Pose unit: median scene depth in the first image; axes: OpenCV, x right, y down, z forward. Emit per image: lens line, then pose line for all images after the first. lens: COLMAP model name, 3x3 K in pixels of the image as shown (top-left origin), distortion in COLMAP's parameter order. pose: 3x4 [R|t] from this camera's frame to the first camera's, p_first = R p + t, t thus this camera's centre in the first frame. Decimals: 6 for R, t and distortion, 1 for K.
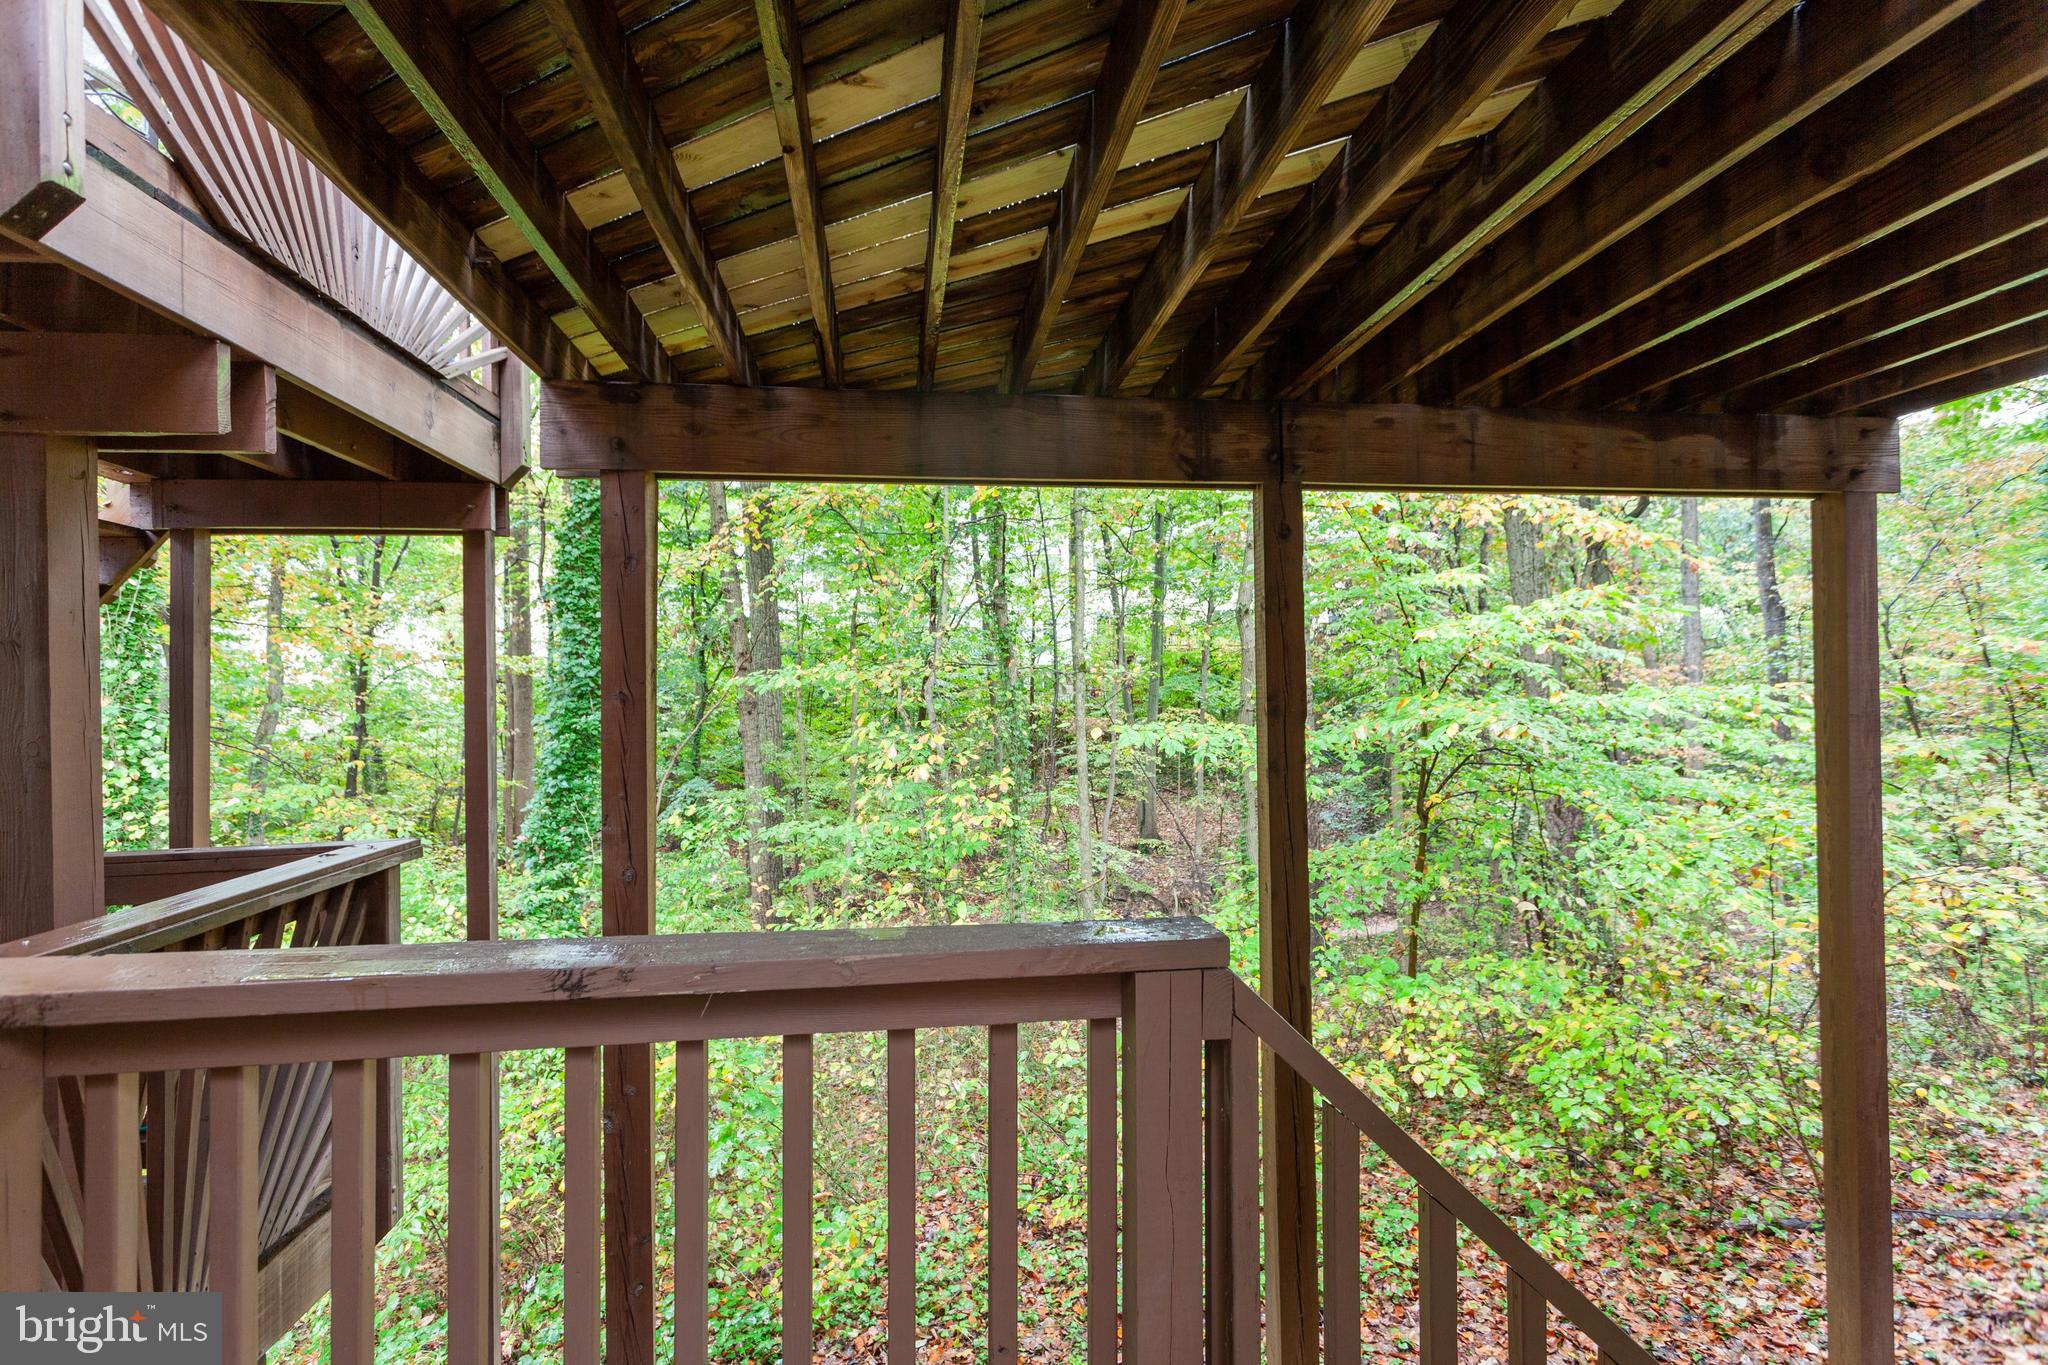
lens RADIAL K [[937.1, 0, 1024.0], [0, 937.1, 682.5], [0, 0, 1]] dist [0.024274, 0.000236]
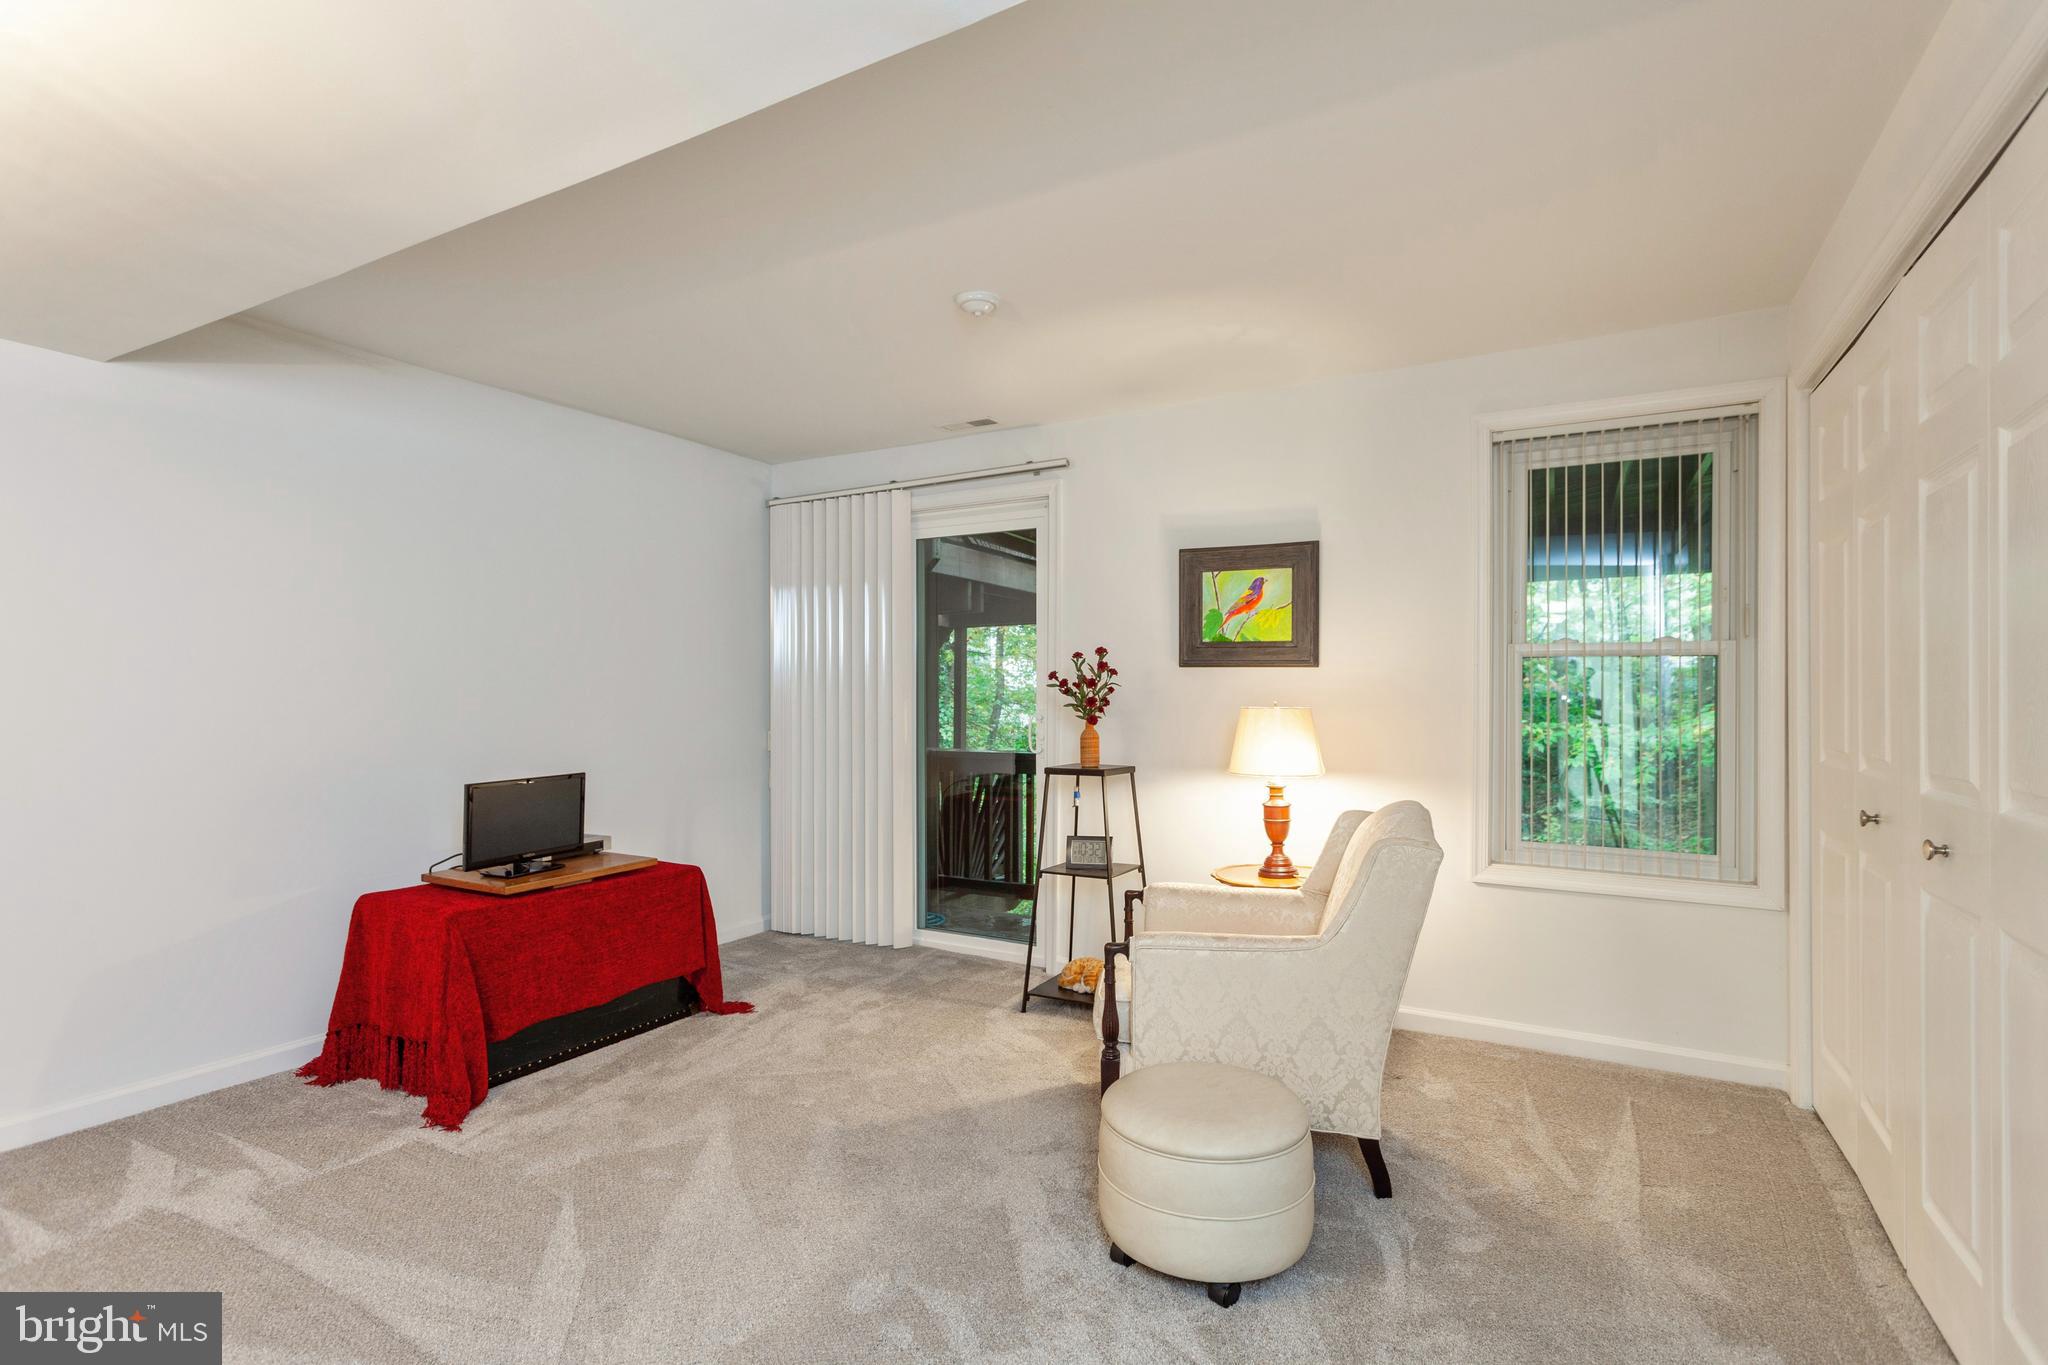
lens RADIAL K [[978.7, 0, 1031.8], [0, 978.7, 704.0], [0, 0, 1]] dist [0.002674, 0.000956]
pose [[0.799784, 0.016244, -0.600068, 0.364277], [-0.005065, 0.999781, 0.020313, -0.008043], [0.600267, -0.013207, 0.799691, -0.420123]]
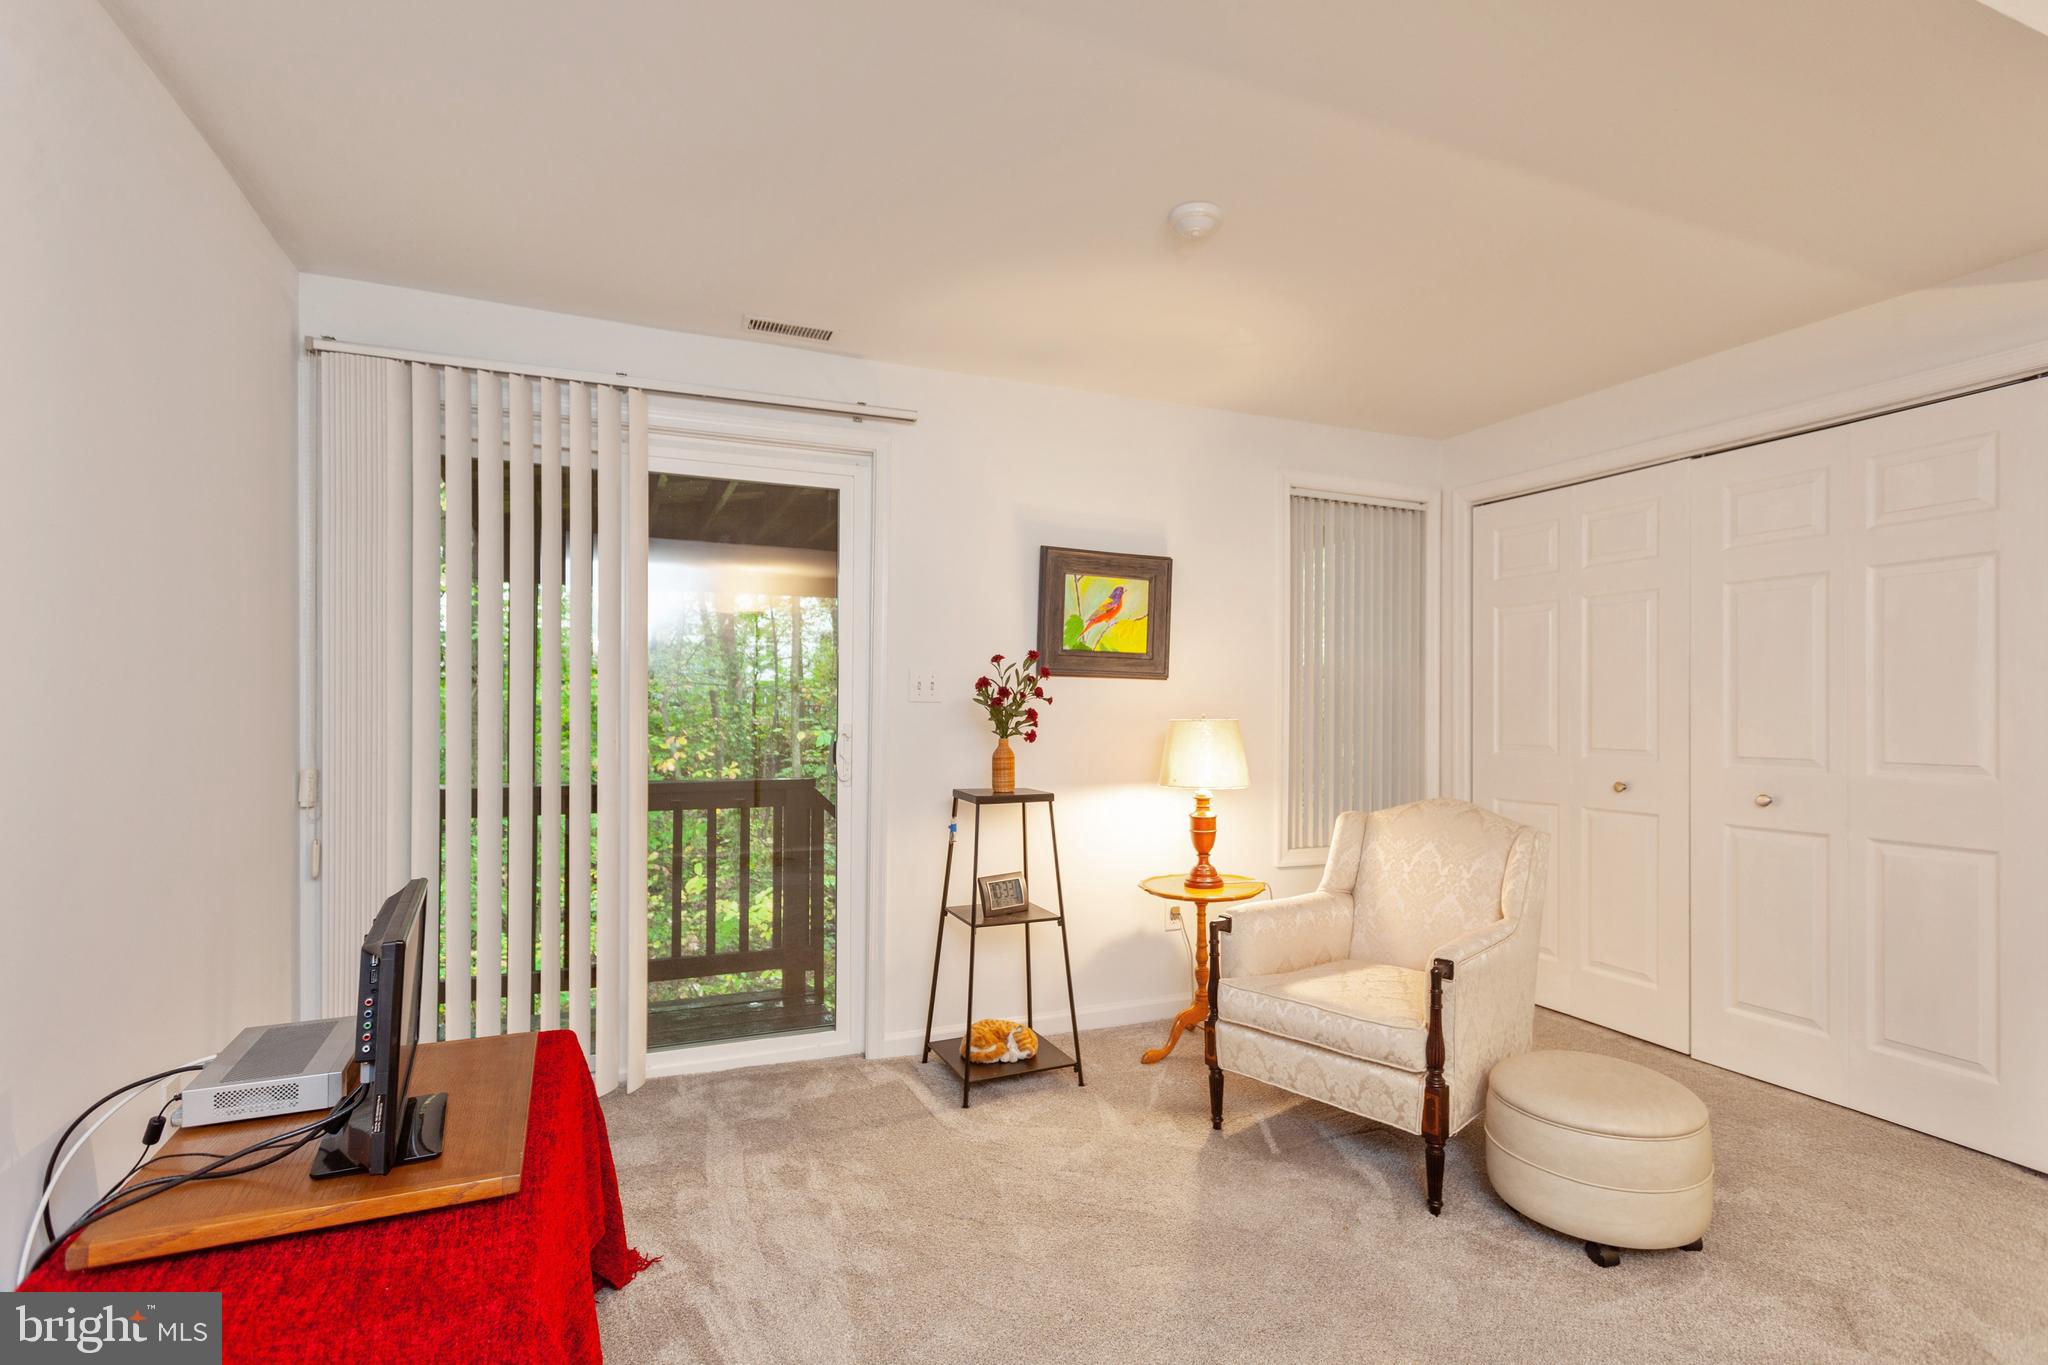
lens RADIAL K [[993.9, 0, 1026.1], [0, 993.9, 708.2], [0, 0, 1]] dist [-0.003679, 0.000166]
pose [[0.961972, 0.016651, 0.272639, -0.005093], [-0.019577, 0.999776, 0.008017, -0.005634], [-0.272445, -0.013049, 0.962083, -0.415097]]
